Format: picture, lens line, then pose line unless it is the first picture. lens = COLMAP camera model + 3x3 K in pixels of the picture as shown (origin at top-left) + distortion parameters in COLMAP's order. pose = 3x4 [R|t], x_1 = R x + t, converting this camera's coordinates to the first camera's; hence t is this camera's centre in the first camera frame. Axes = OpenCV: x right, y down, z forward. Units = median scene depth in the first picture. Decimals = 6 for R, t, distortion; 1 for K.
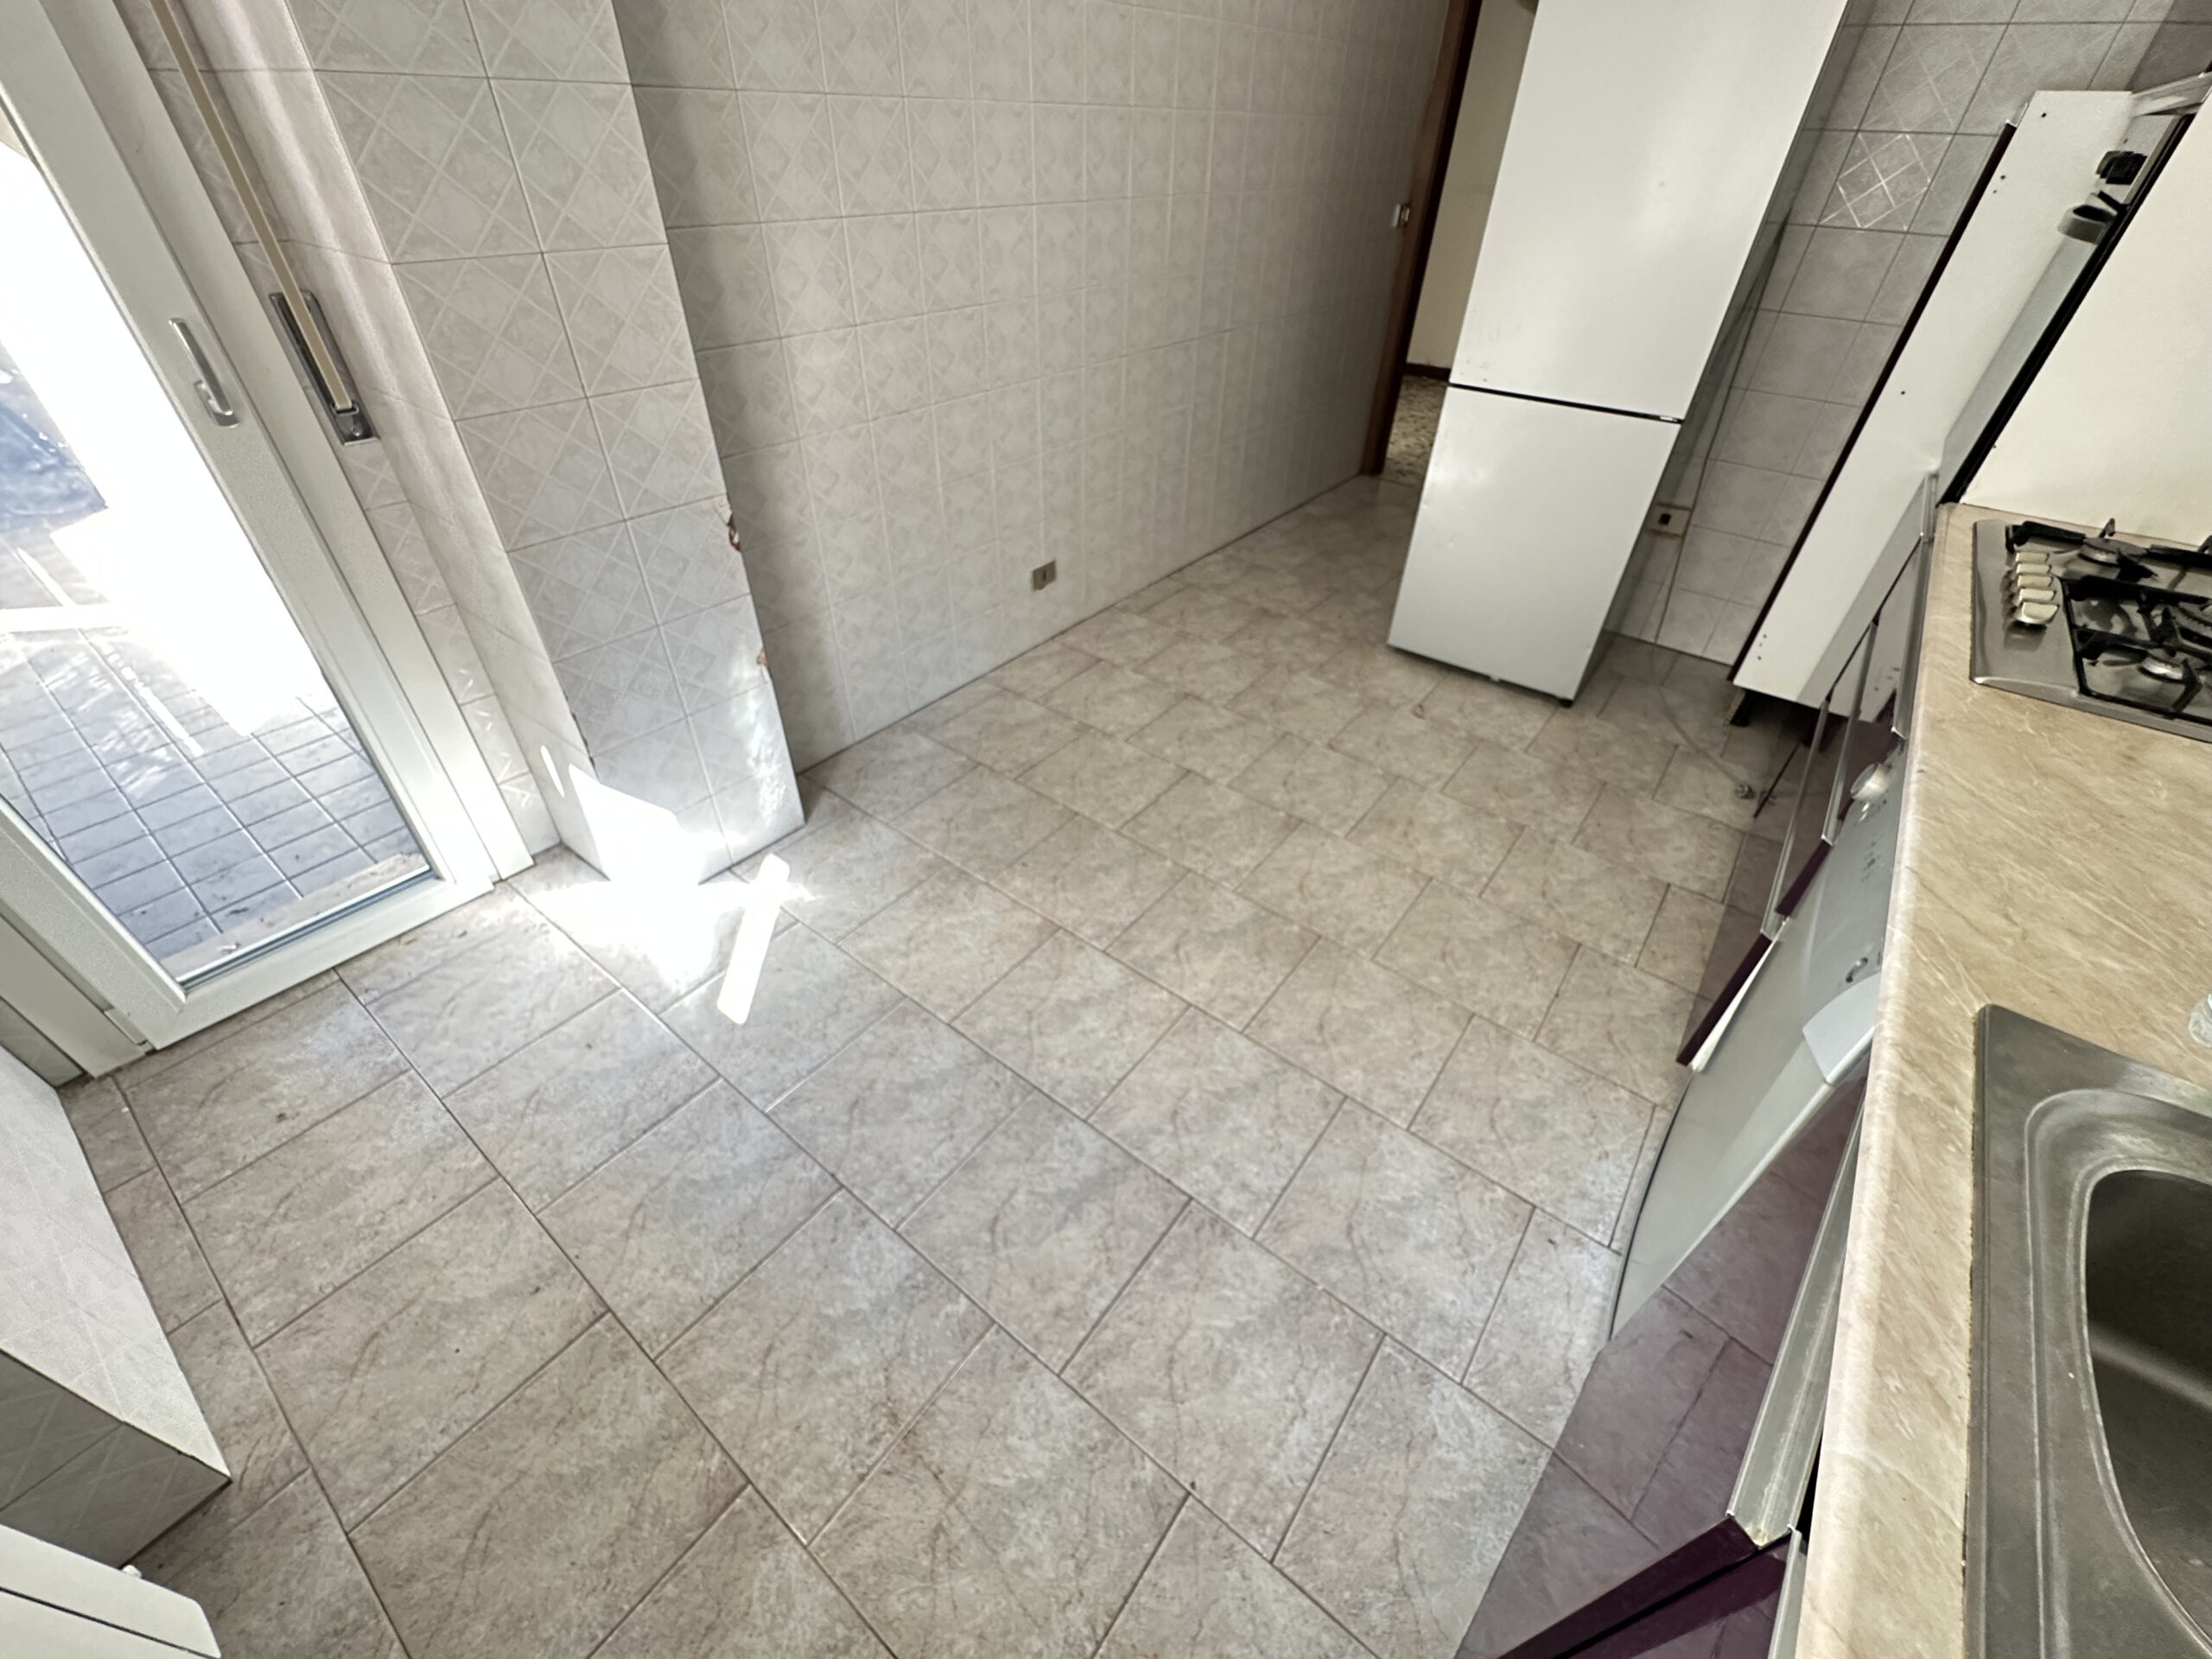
lens RADIAL K [[883.3, 0, 1106.0], [0, 883.3, 829.5], [0, 0, 1]] dist [-0.008399, 0.002154]
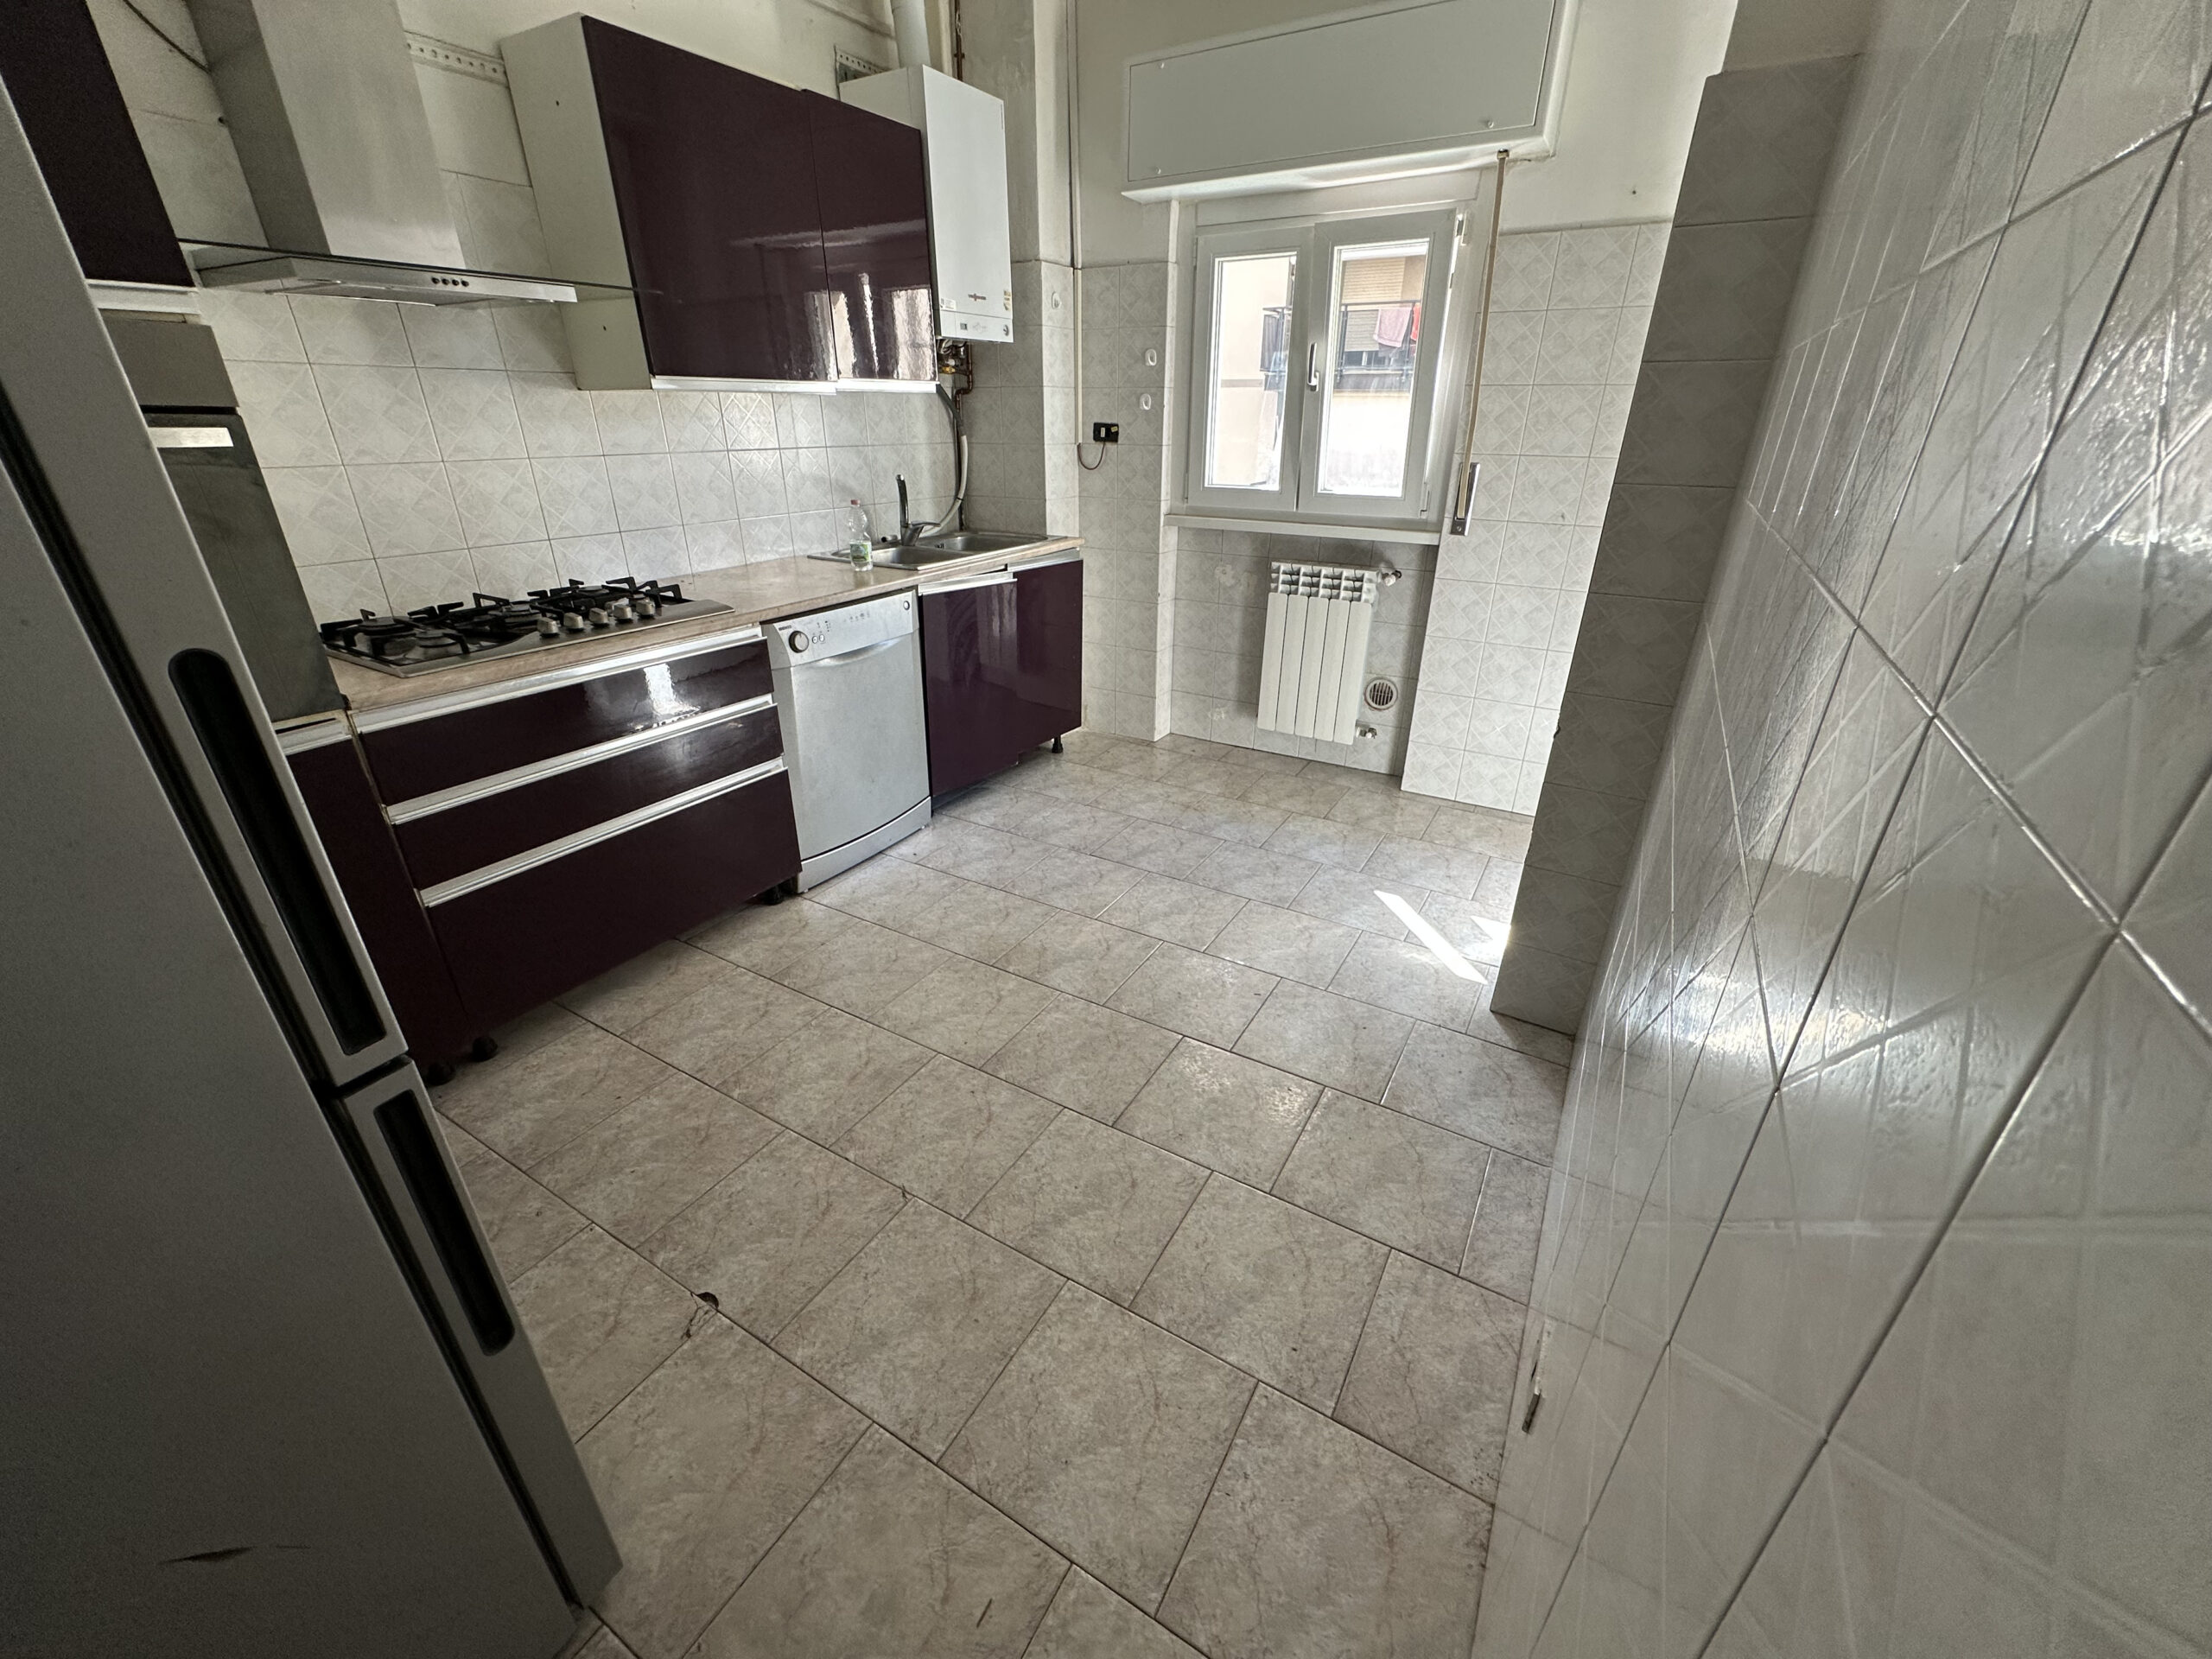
lens RADIAL K [[883.3, 0, 1106.0], [0, 883.3, 829.5], [0, 0, 1]] dist [-0.008399, 0.002154]
pose [[-0.991321, 0.026924, -0.128679, 0.283917], [-0.104449, 0.433092, 0.895277, -1.263715], [0.079835, 0.900947, -0.426521, 1.619291]]
